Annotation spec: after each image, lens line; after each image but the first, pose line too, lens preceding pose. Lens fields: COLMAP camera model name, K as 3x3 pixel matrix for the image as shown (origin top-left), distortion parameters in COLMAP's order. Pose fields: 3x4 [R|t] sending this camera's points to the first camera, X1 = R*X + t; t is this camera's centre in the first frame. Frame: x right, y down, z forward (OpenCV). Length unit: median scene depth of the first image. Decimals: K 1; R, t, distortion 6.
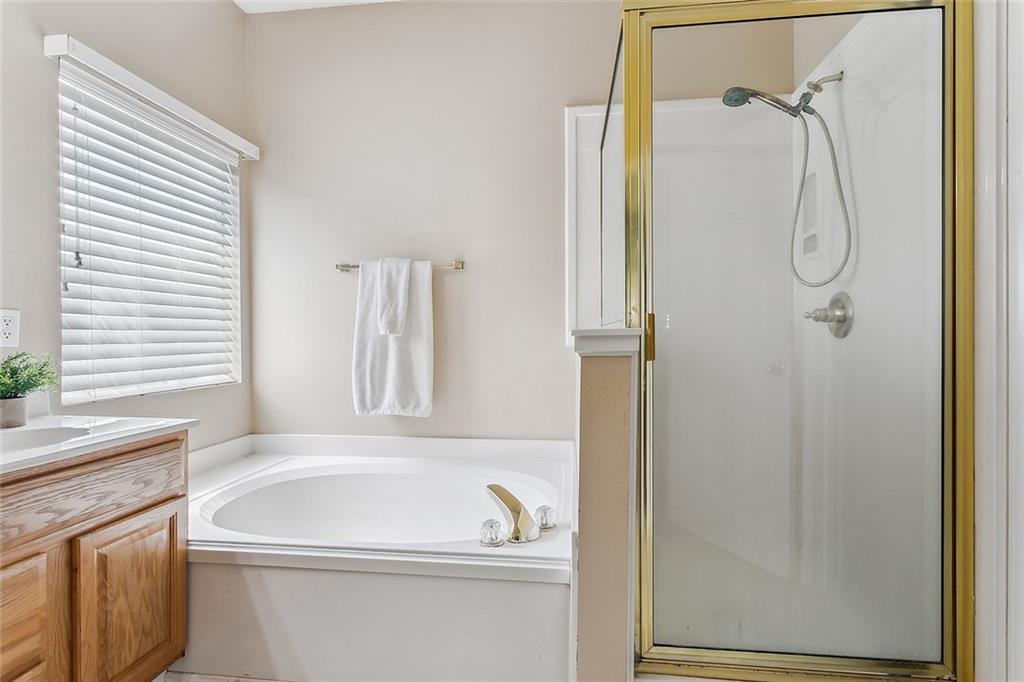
lens RADIAL K [[500.8, 0, 517.1], [0, 500.8, 336.2], [0, 0, 1]] dist [-0.002019, 0.001247]
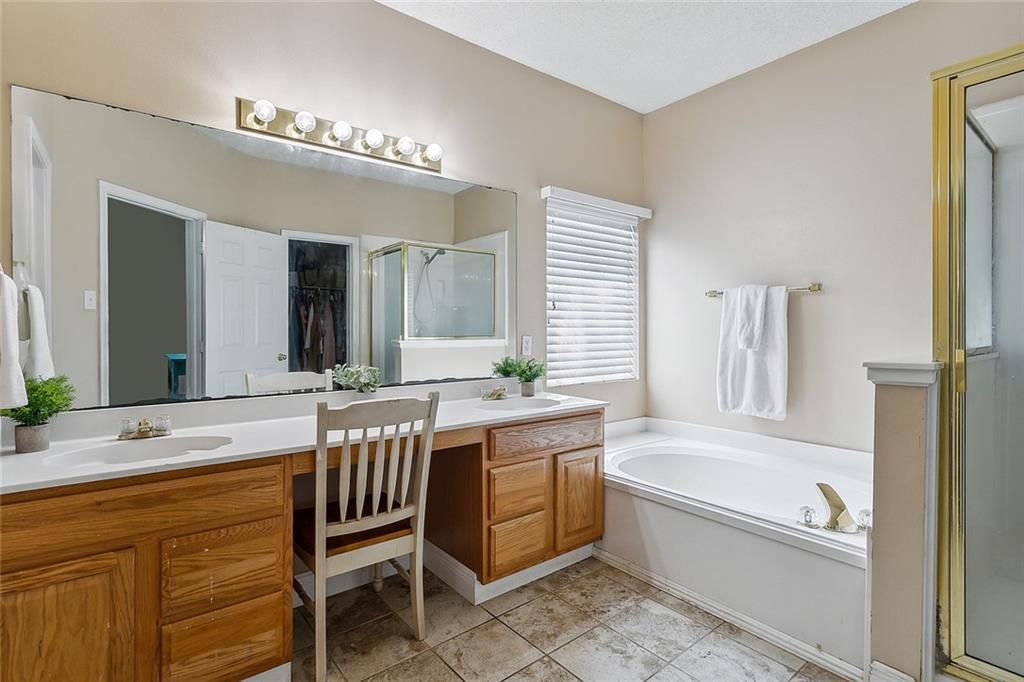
lens RADIAL K [[500.8, 0, 511.4], [0, 500.8, 334.8], [0, 0, 1]] dist [-0.002019, 0.001247]
pose [[0.712723, 0.010913, -0.701361, 0.273495], [-0.005039, 0.999933, 0.010437, -0.068767], [0.701428, -0.003904, 0.712730, -0.386535]]
